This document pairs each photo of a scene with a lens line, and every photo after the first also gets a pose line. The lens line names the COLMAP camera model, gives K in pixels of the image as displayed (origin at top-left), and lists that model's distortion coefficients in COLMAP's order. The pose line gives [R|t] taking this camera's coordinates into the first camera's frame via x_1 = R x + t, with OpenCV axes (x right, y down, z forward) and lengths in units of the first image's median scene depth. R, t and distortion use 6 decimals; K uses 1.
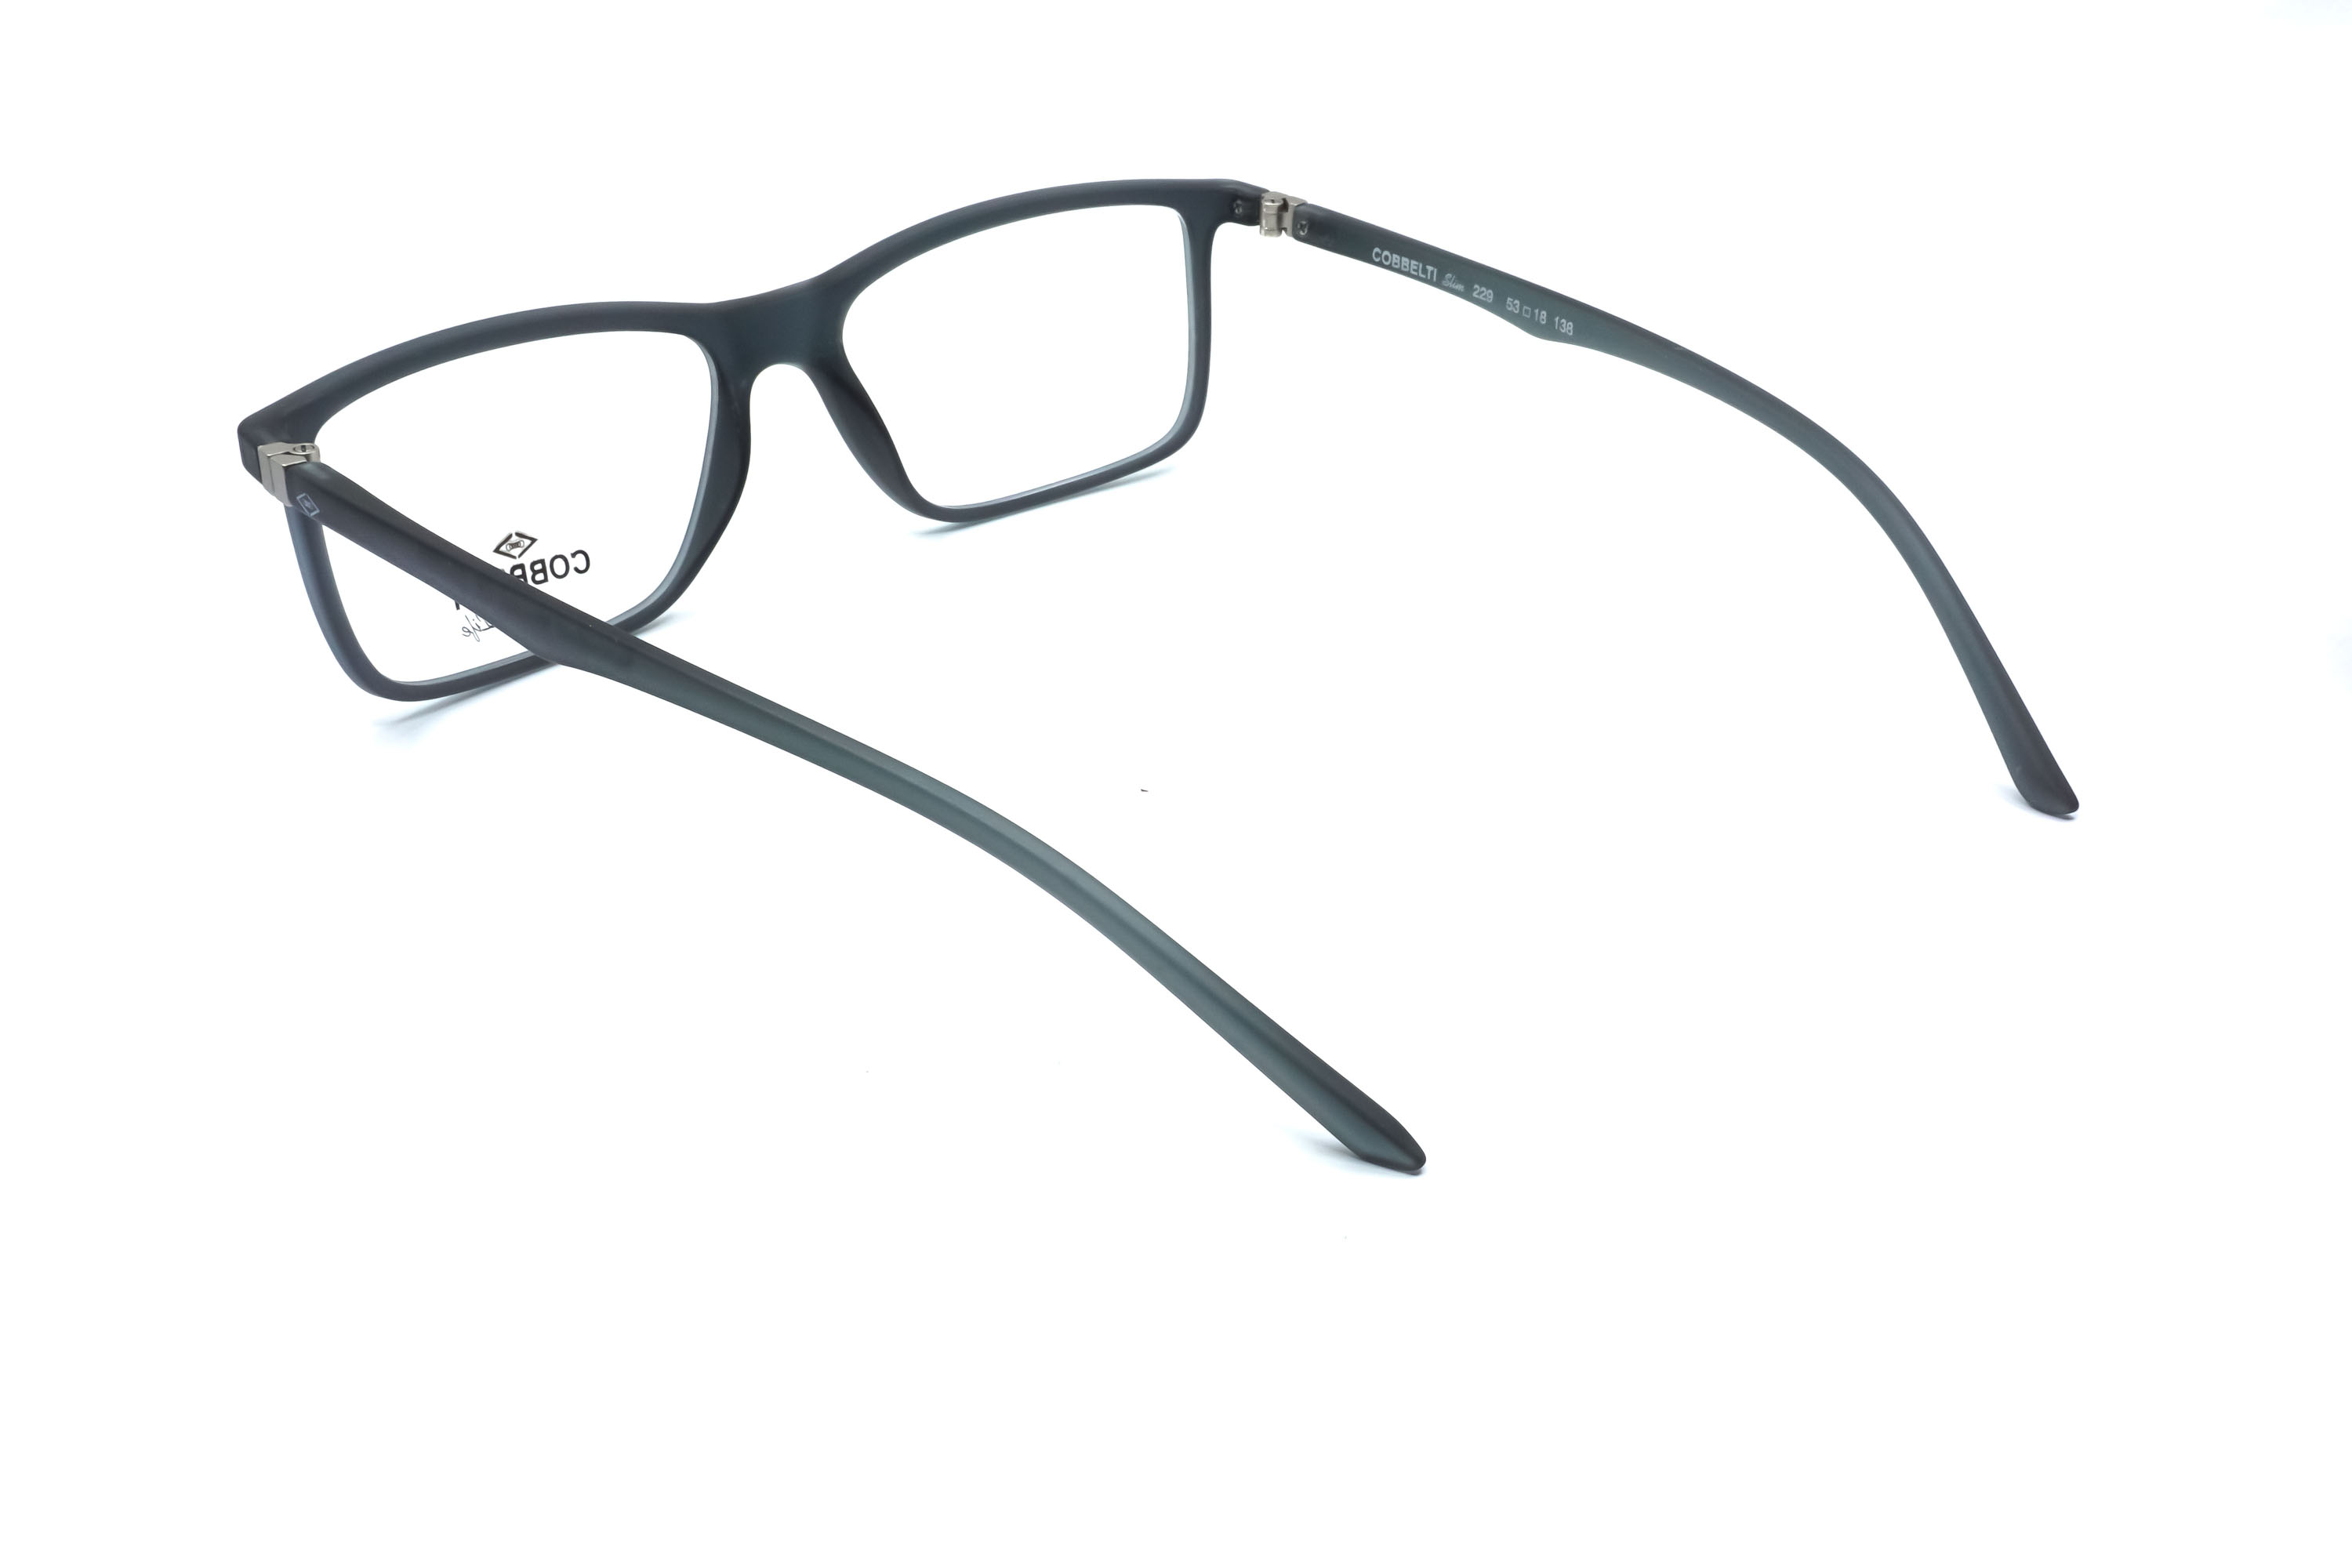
lens RADIAL K [[2596.1, 0, 1176.3], [0, 2596.1, 784.4], [0, 0, 1]] dist [0.053983, 0.000000]
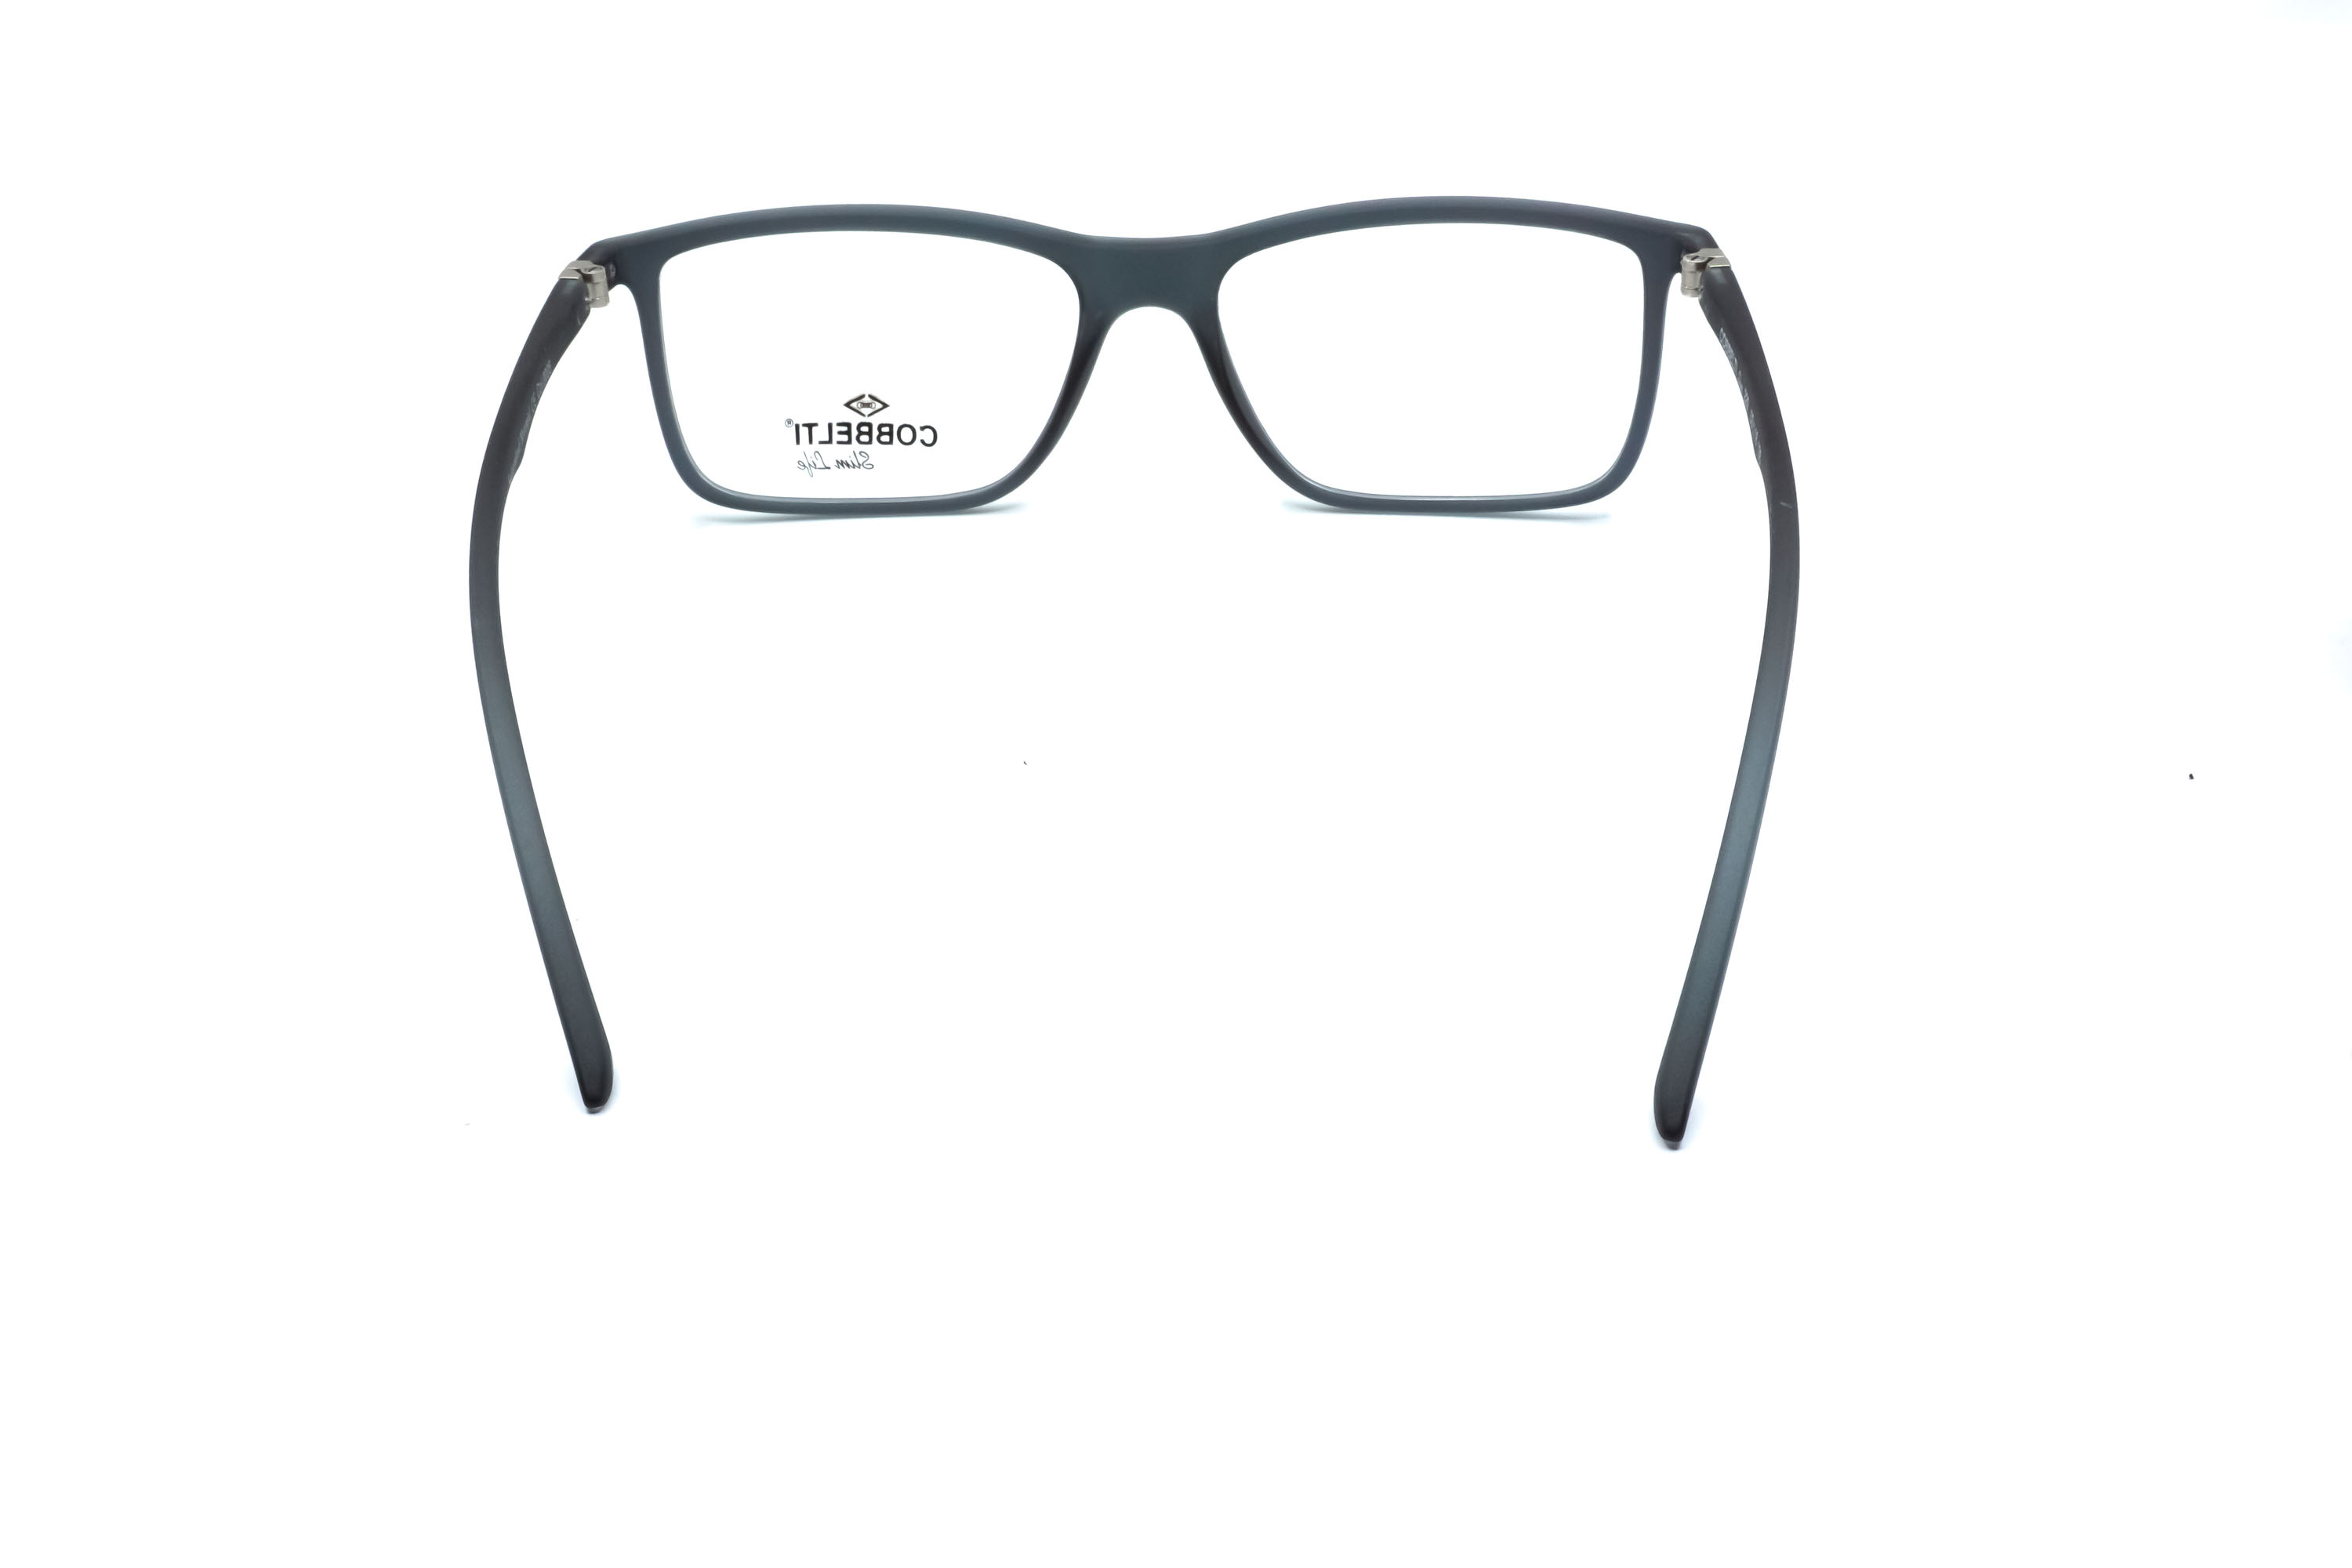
lens RADIAL K [[2596.1, 0, 1175.6], [0, 2596.1, 806.5], [0, 0, 1]] dist [0.053983, 0.000000]
pose [[0.705093, 0.340624, -0.621948, 0.573853], [-0.308404, 0.937085, 0.163583, -0.145926], [0.638538, 0.076470, 0.765781, 0.213865]]
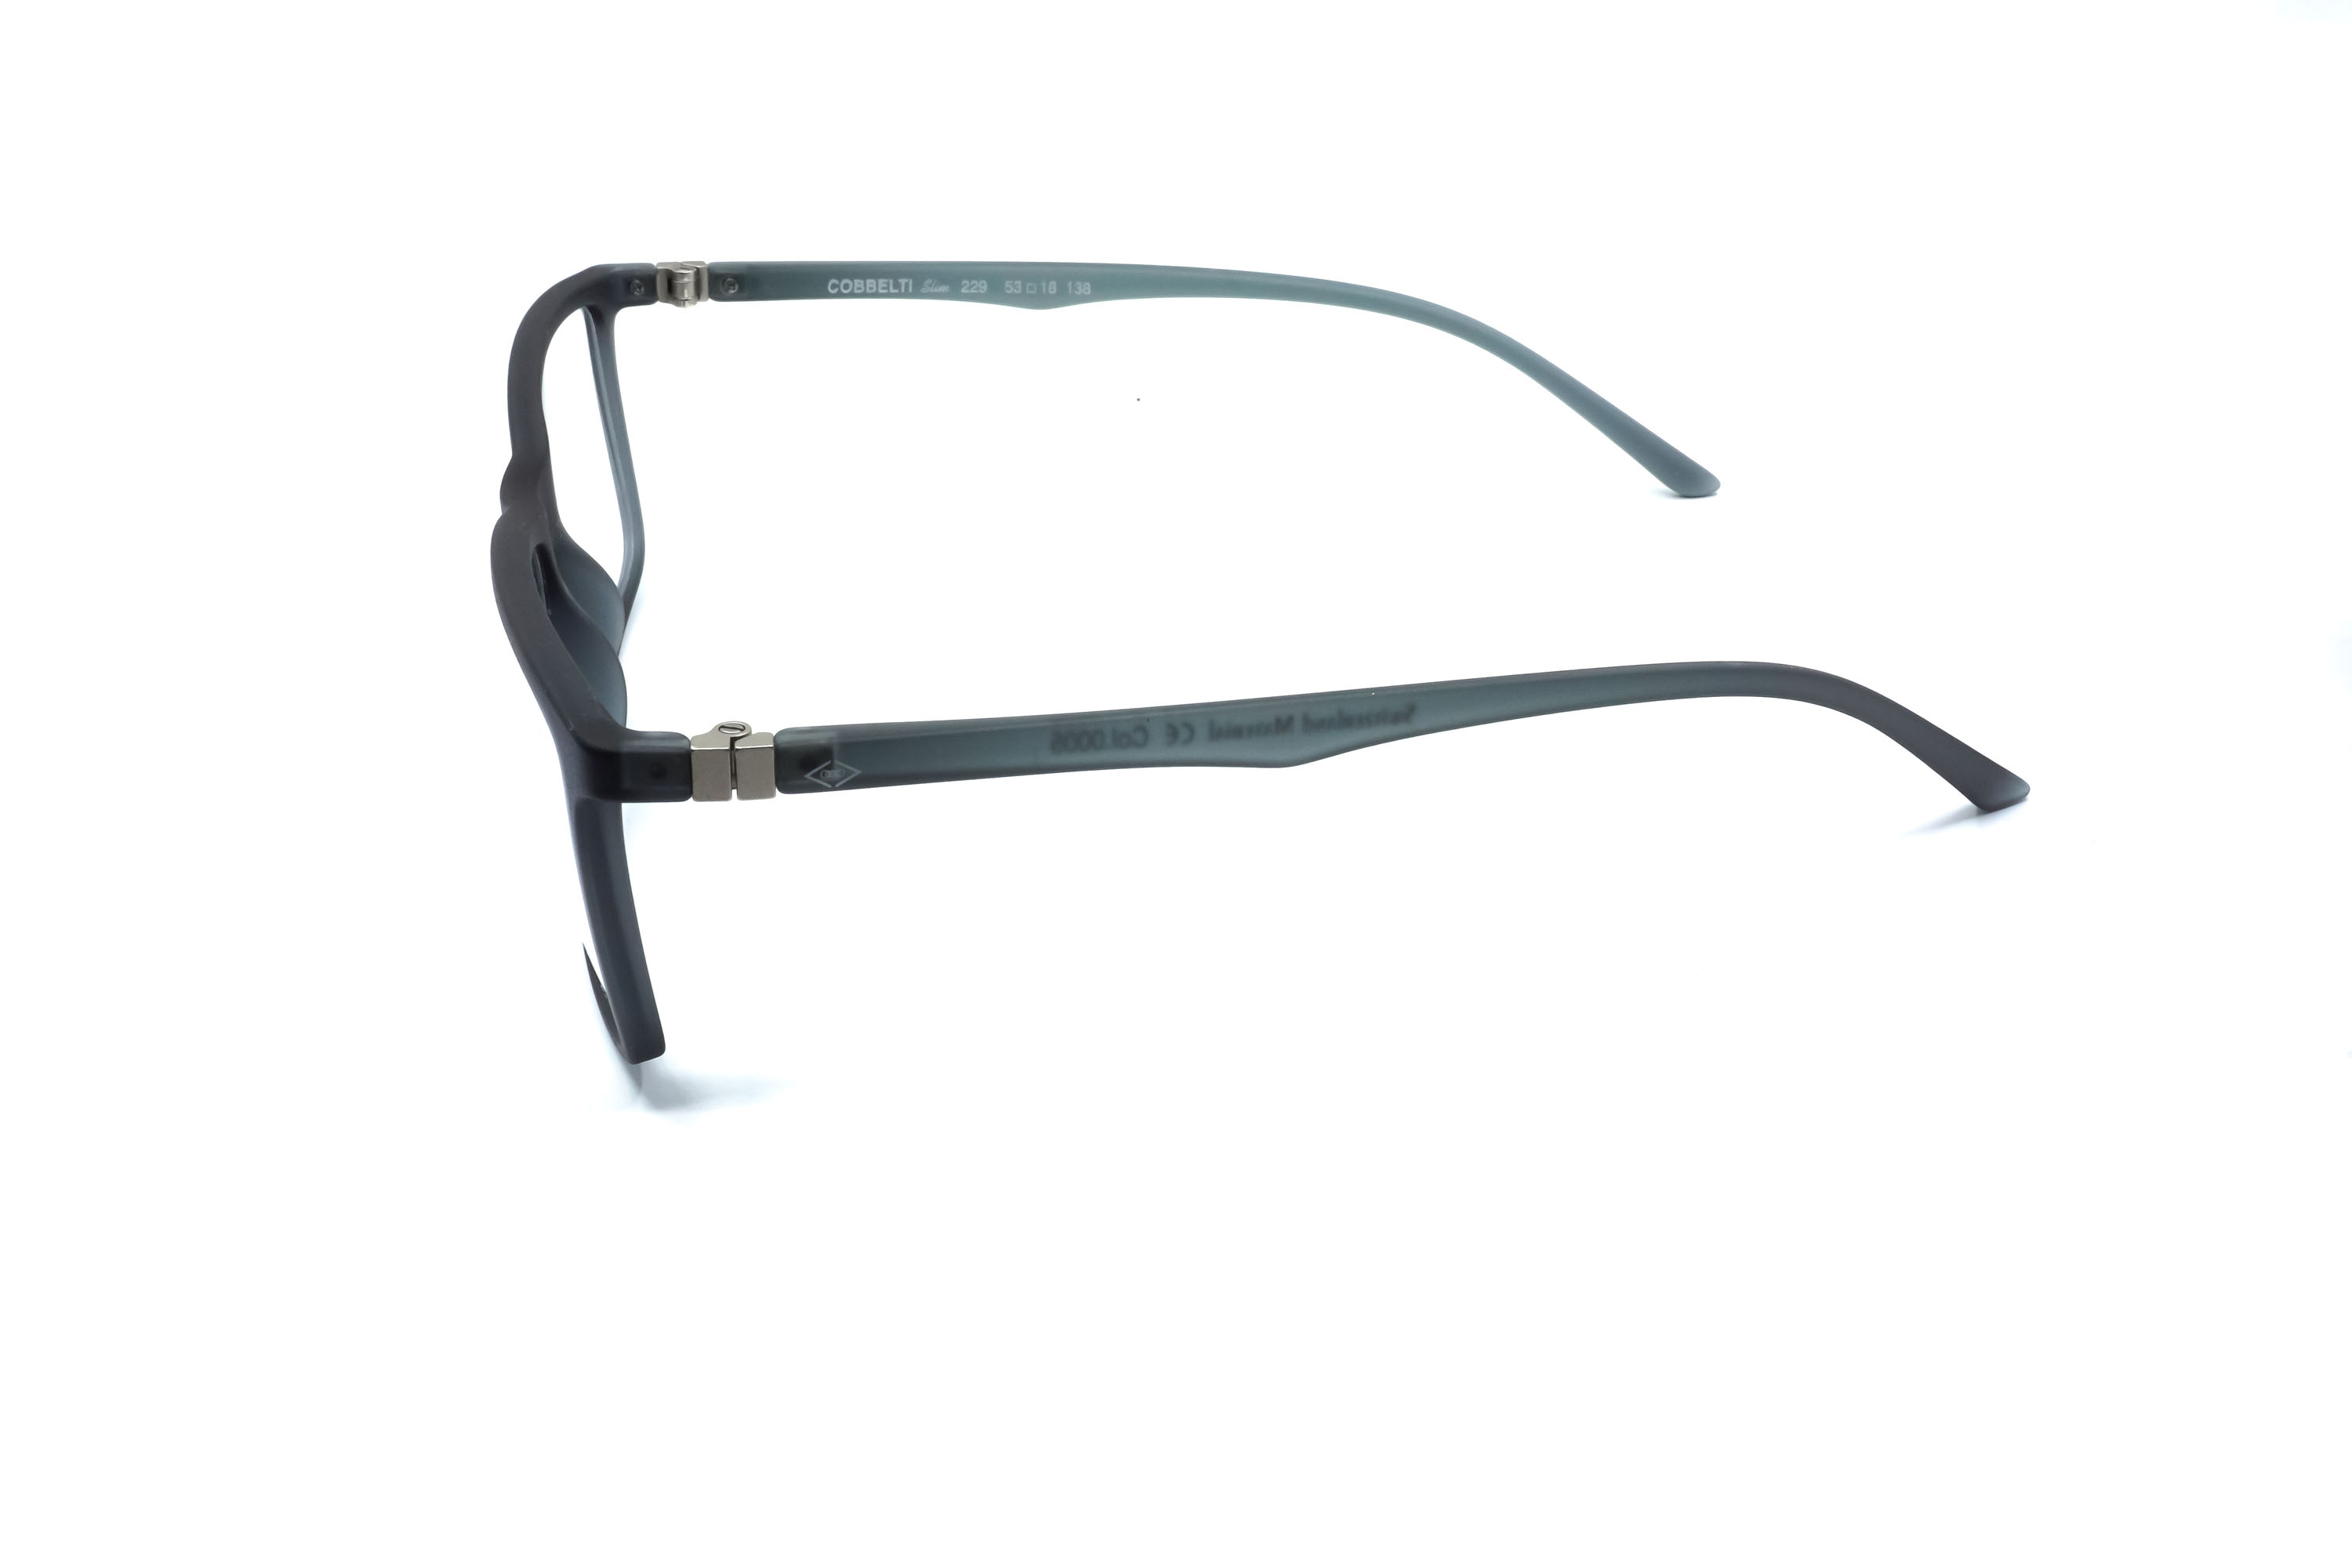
lens RADIAL K [[2596.1, 0, 1180.1], [0, 2596.1, 774.9], [0, 0, 1]] dist [0.053983, 0.000000]
pose [[0.498907, -0.377991, 0.779881, -0.719591], [0.403292, 0.897764, 0.177131, -0.164185], [-0.767103, 0.226148, 0.600341, 0.359295]]
